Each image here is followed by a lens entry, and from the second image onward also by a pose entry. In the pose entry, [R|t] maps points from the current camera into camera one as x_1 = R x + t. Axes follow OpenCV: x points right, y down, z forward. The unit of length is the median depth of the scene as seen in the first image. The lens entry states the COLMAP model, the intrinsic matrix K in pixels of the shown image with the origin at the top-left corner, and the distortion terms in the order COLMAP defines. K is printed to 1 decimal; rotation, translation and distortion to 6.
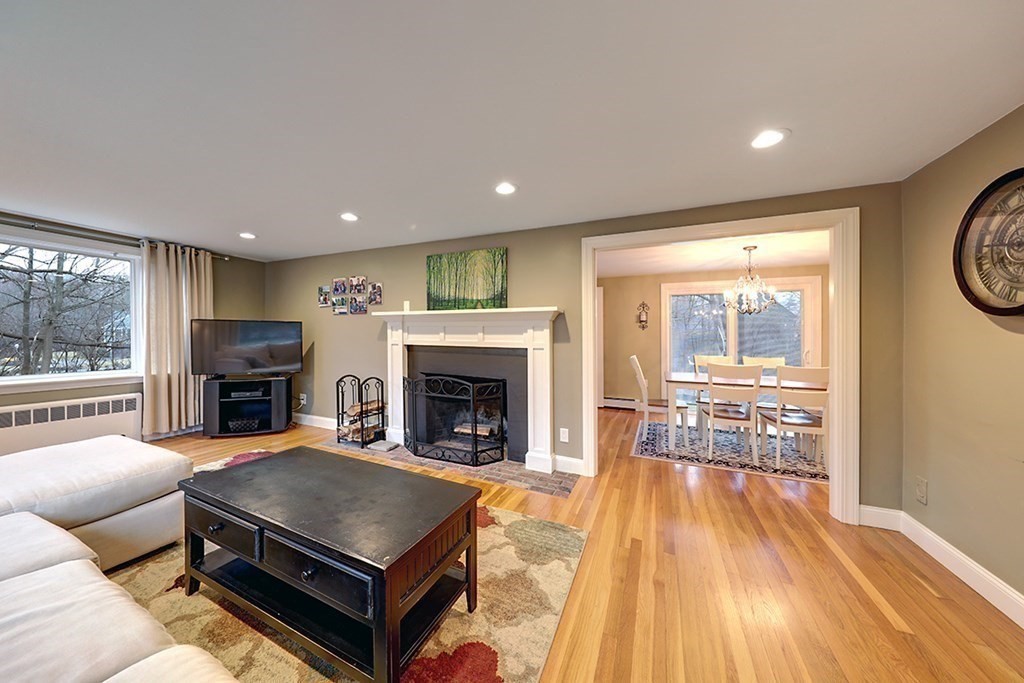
lens RADIAL K [[346.6, 0, 488.8], [0, 346.6, 352.8], [0, 0, 1]] dist [0.001108, -0.000015]
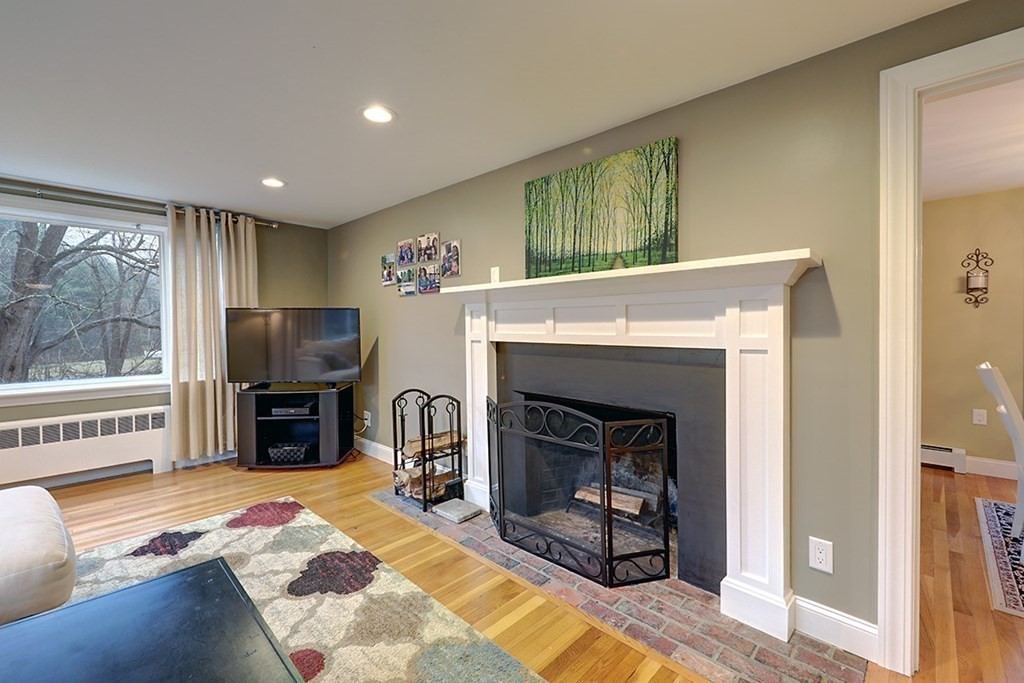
lens RADIAL K [[431.4, 0, 517.7], [0, 431.4, 350.5], [0, 0, 1]] dist [0.009293, -0.000241]
pose [[0.956144, 0.001538, -0.292894, 0.015134], [0.000066, 0.999985, 0.005468, -0.012454], [0.292898, -0.005248, 0.956129, 0.327369]]
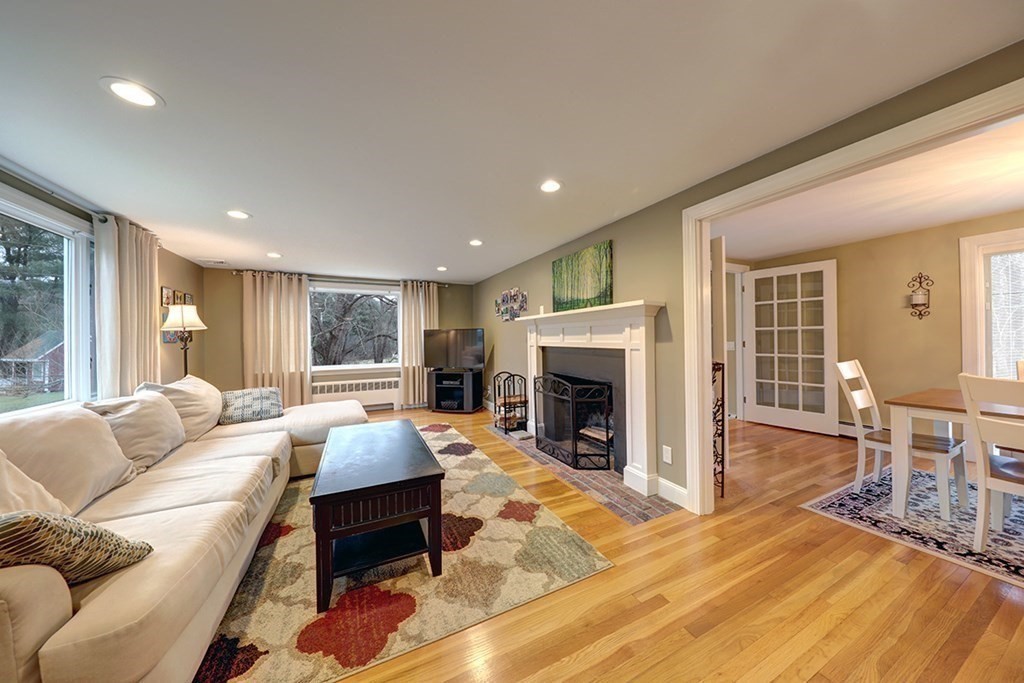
lens RADIAL K [[334.9, 0, 506.6], [0, 334.9, 353.4], [0, 0, 1]] dist [-0.001295, -0.000129]
pose [[0.777999, 0.006005, -0.628237, 0.357048], [-0.007814, 0.999969, -0.000119, 0.000845], [0.628217, 0.005001, 0.778022, 0.119205]]
